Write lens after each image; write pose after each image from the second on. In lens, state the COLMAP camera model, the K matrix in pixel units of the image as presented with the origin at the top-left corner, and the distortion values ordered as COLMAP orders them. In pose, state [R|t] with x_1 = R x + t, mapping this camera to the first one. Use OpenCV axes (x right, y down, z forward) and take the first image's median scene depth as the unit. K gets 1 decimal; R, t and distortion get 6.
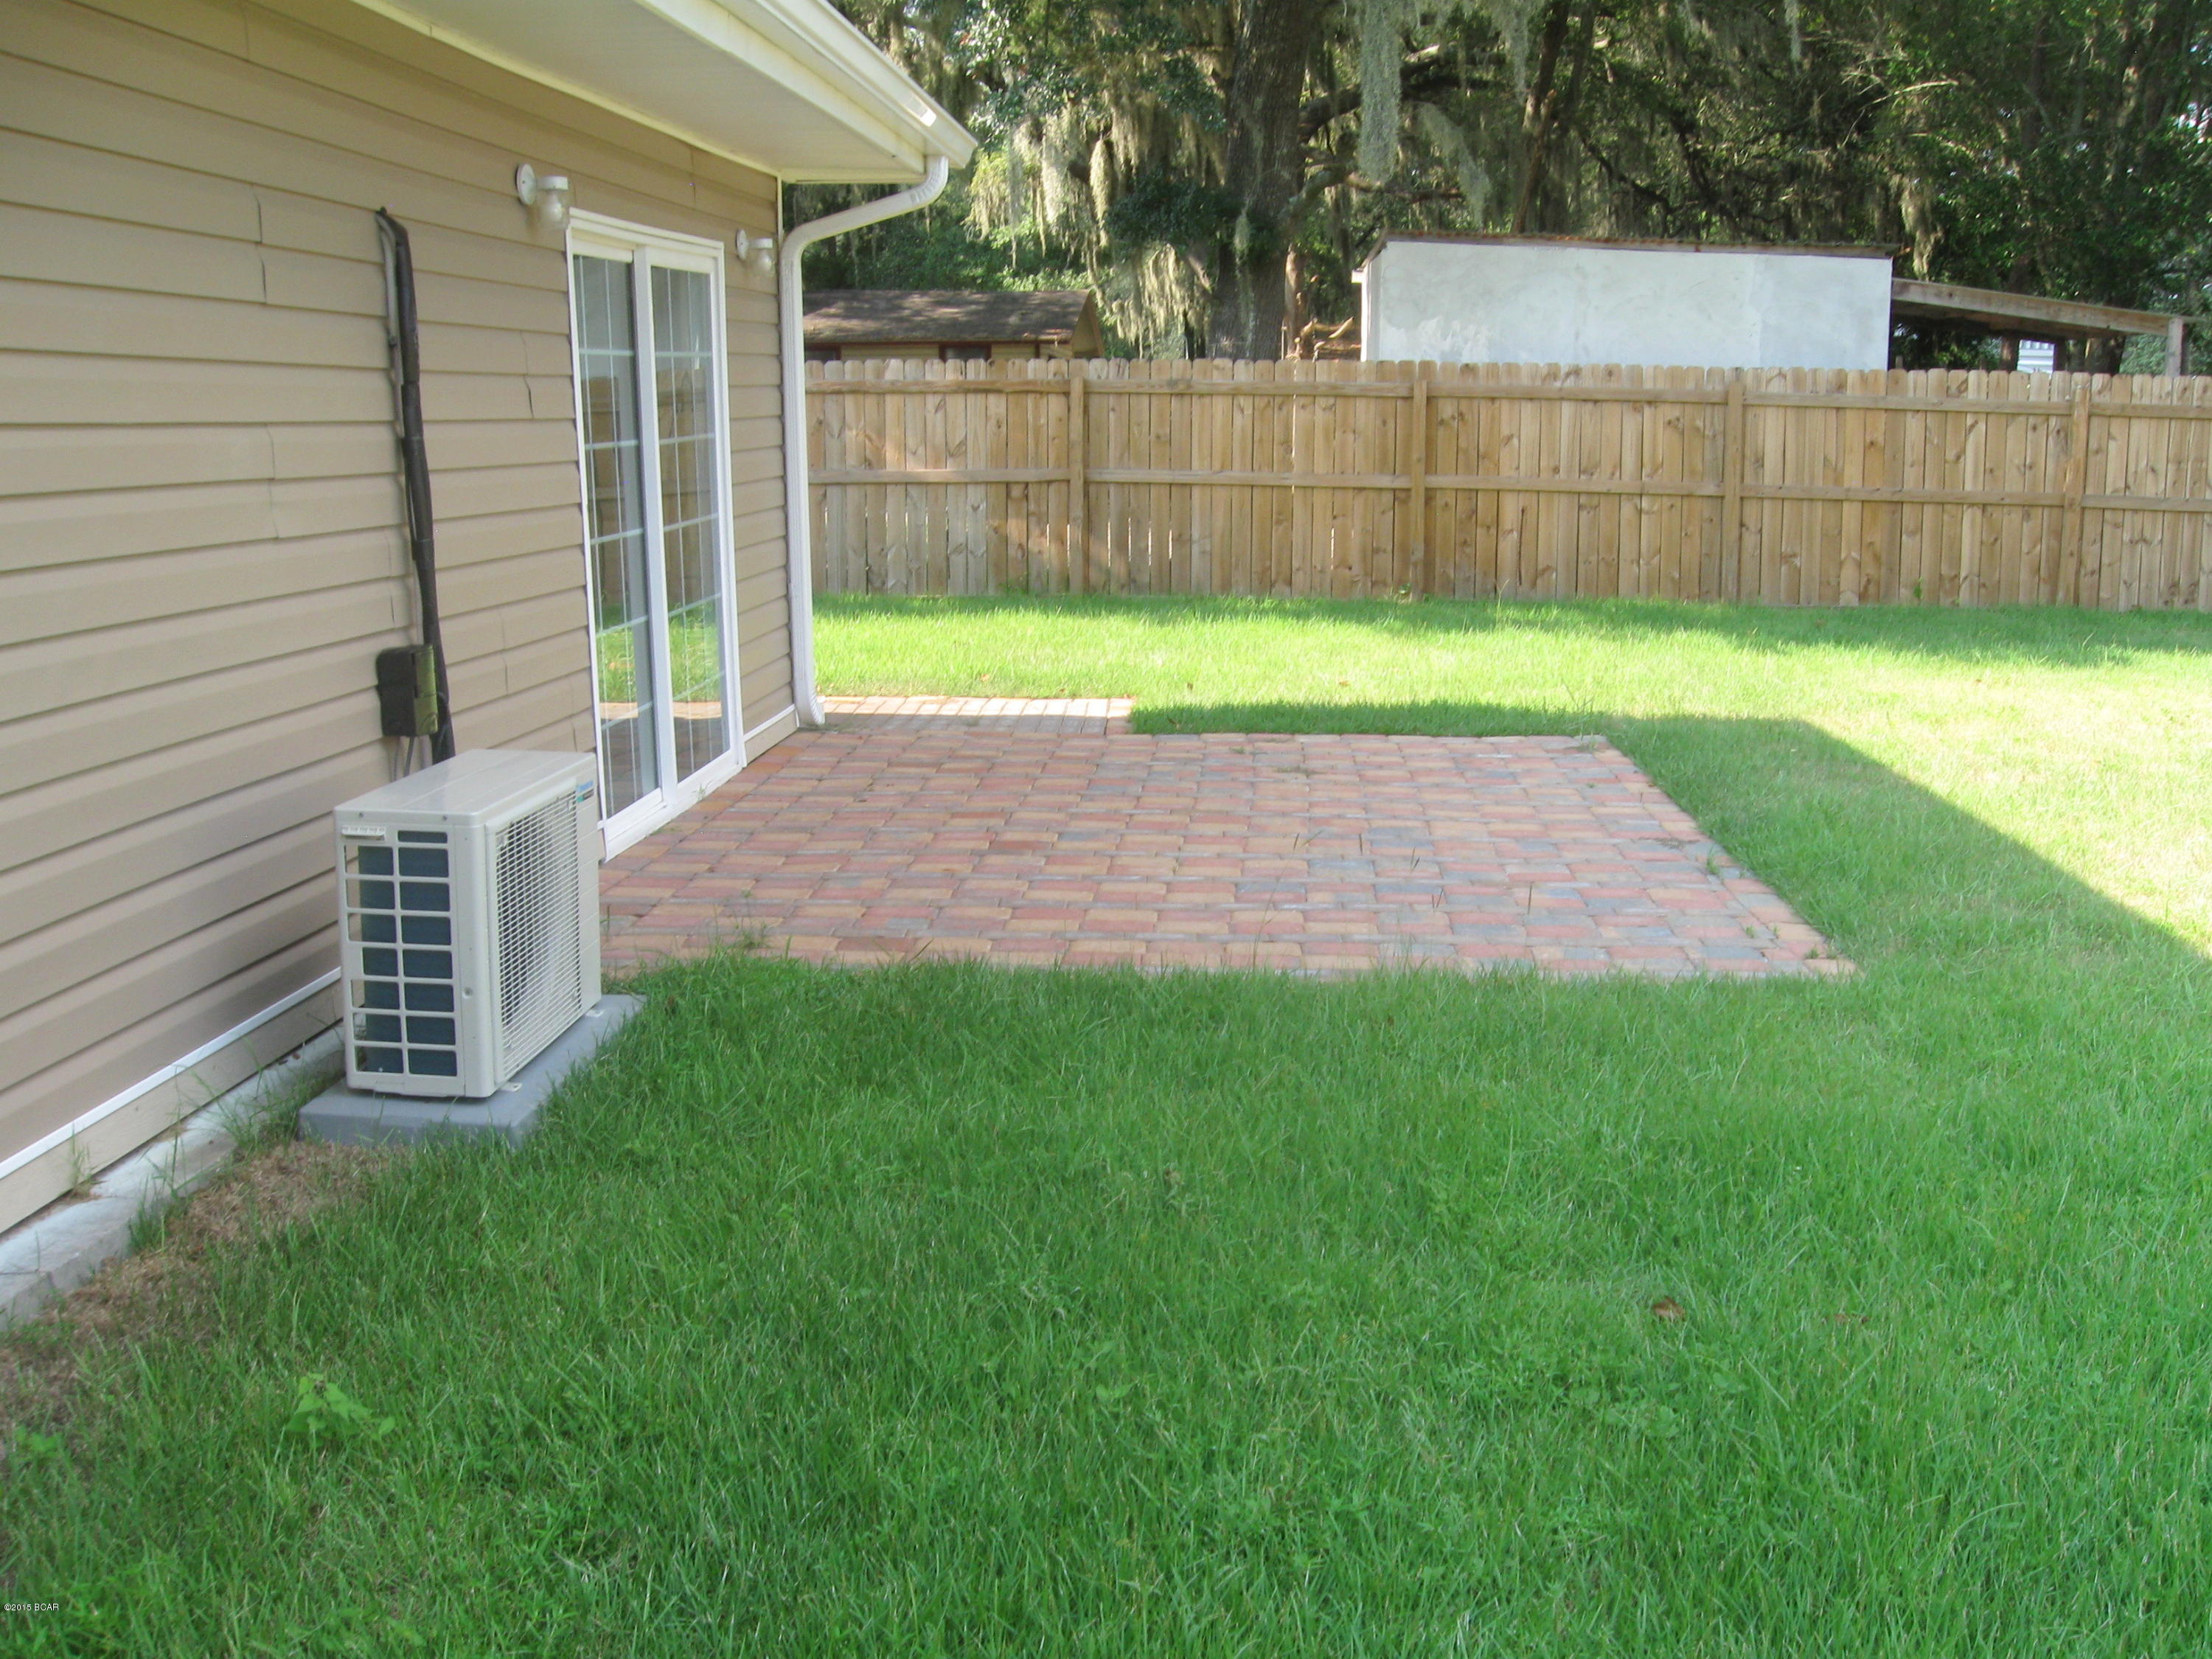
lens RADIAL K [[2301.8, 0, 1106.0], [0, 2301.8, 829.5], [0, 0, 1]] dist [-0.137102, 0.004350]
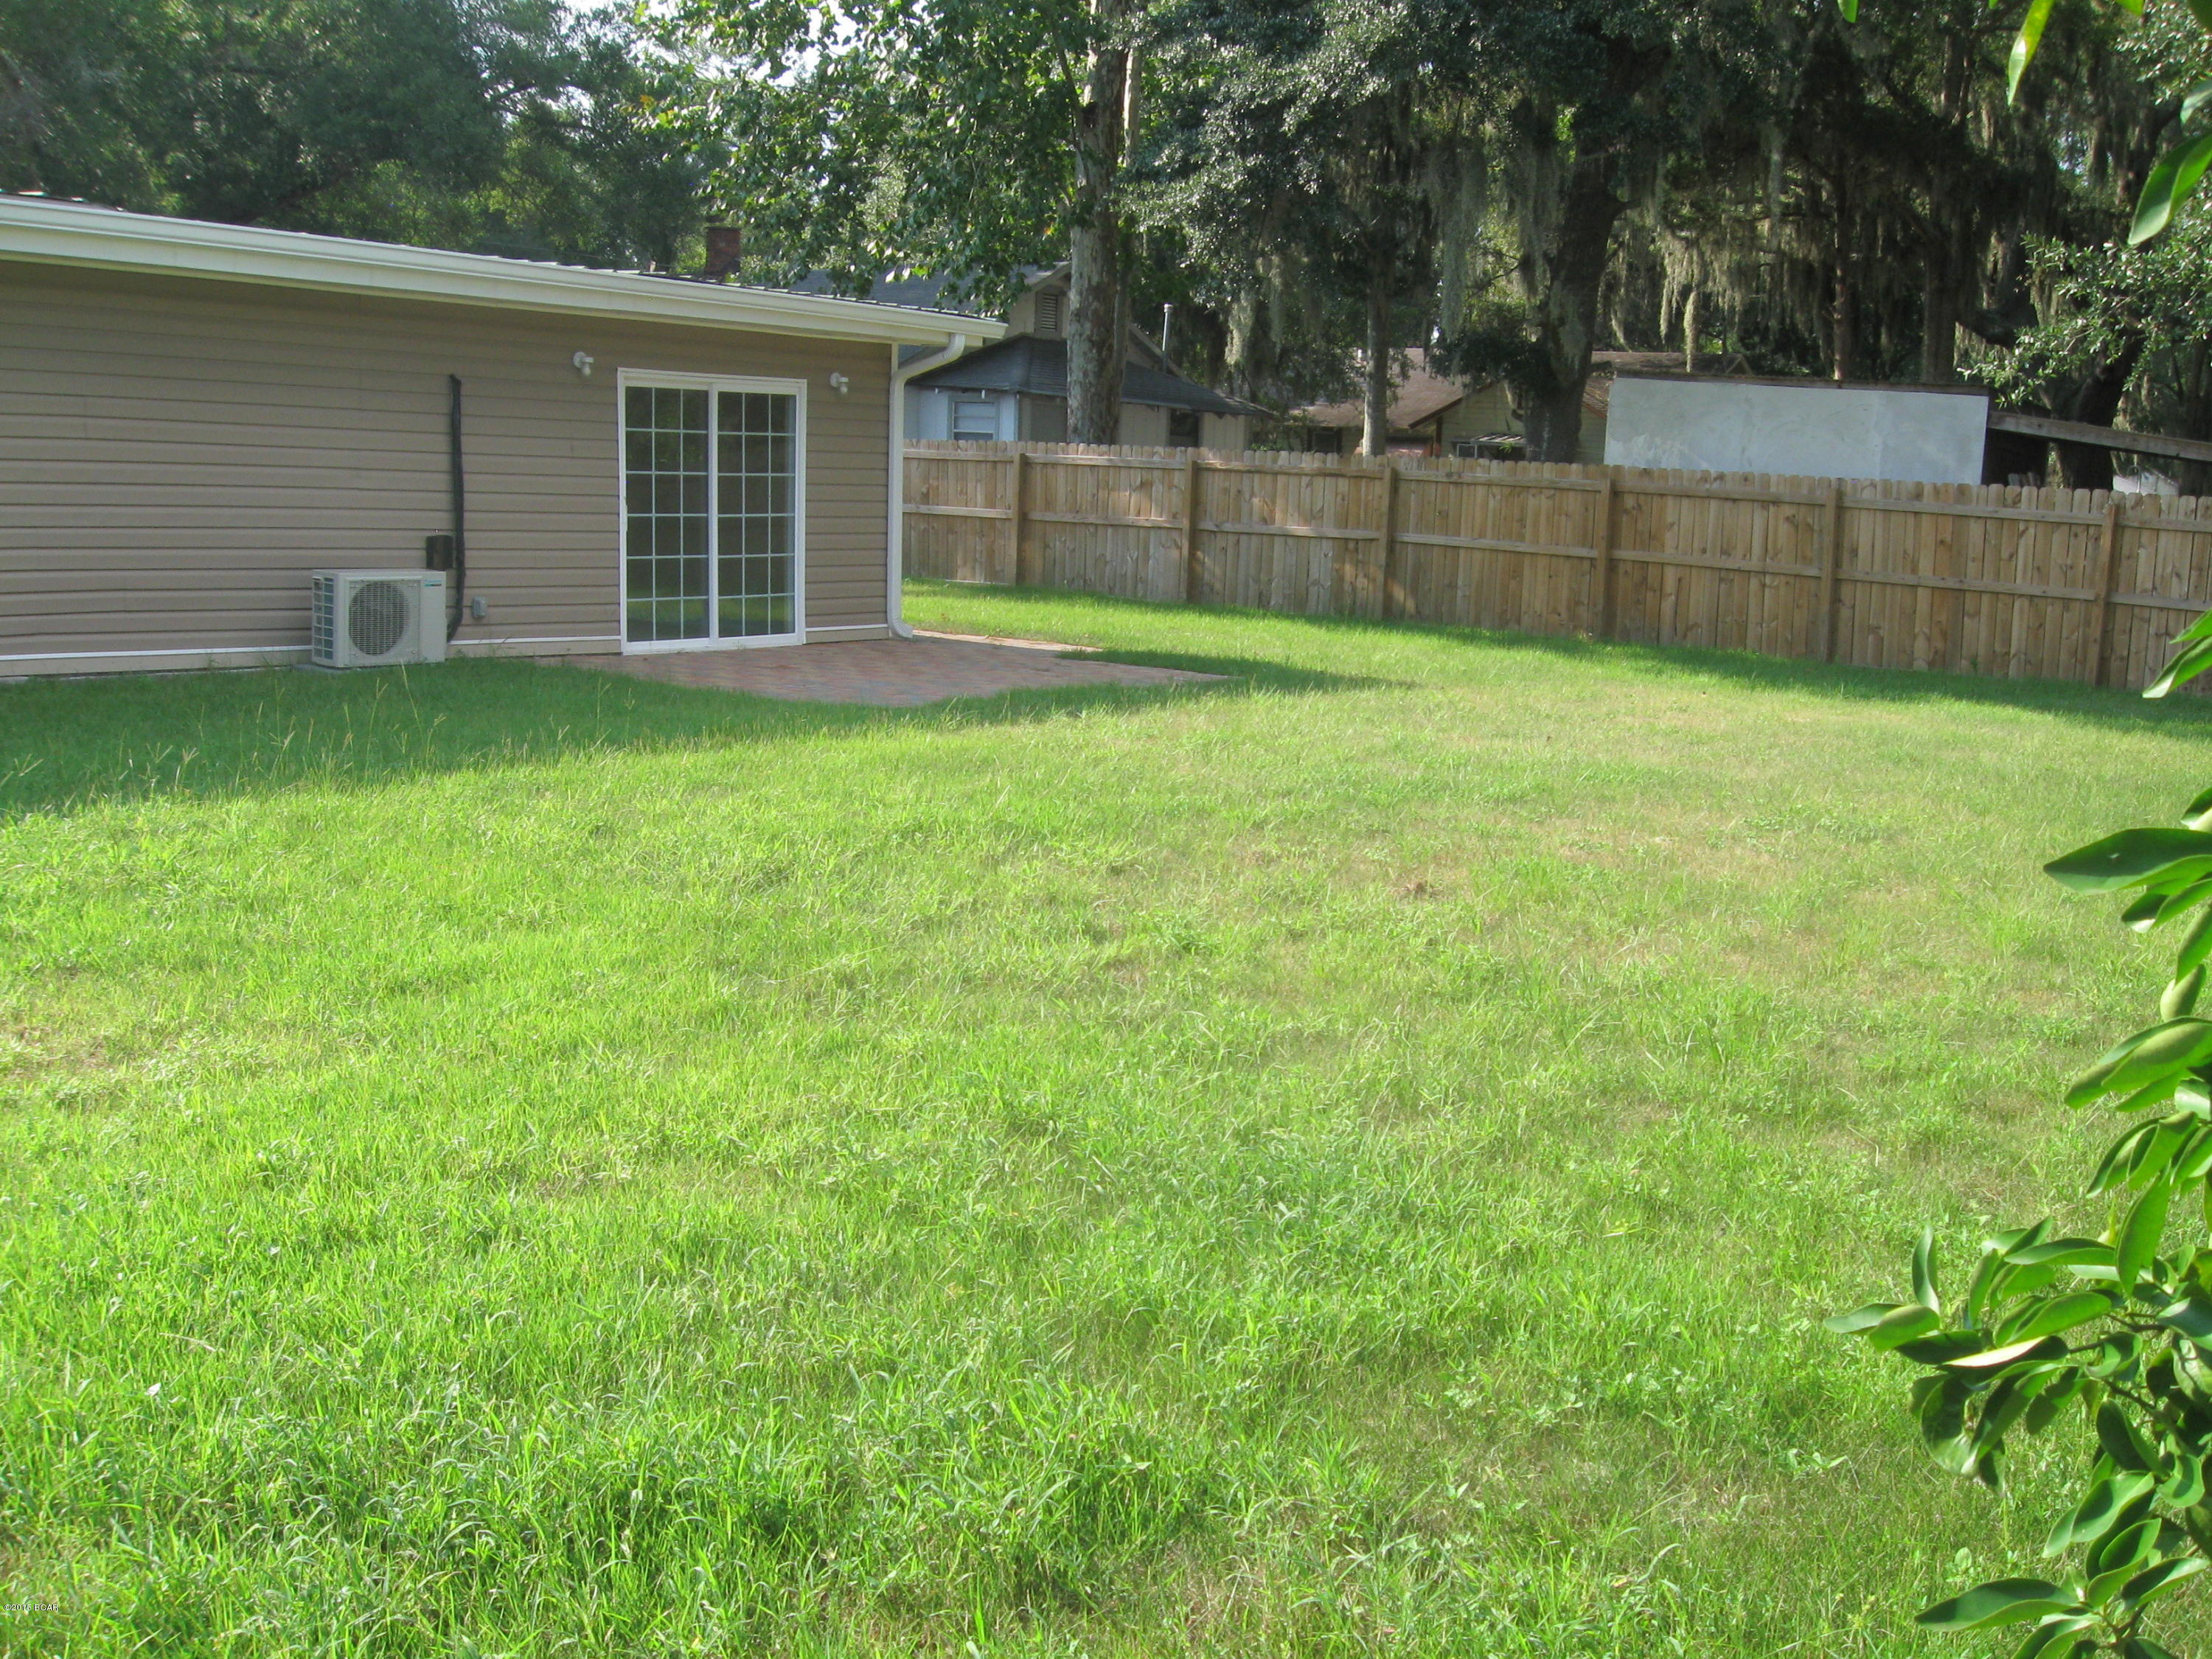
lens RADIAL K [[2301.8, 0, 1106.0], [0, 2301.8, 829.5], [0, 0, 1]] dist [-0.137102, 0.004350]
pose [[0.827345, 0.119603, -0.548813, 0.654575], [-0.143951, 0.989584, -0.001347, 0.054235], [0.542935, 0.080117, 0.835944, -0.278851]]
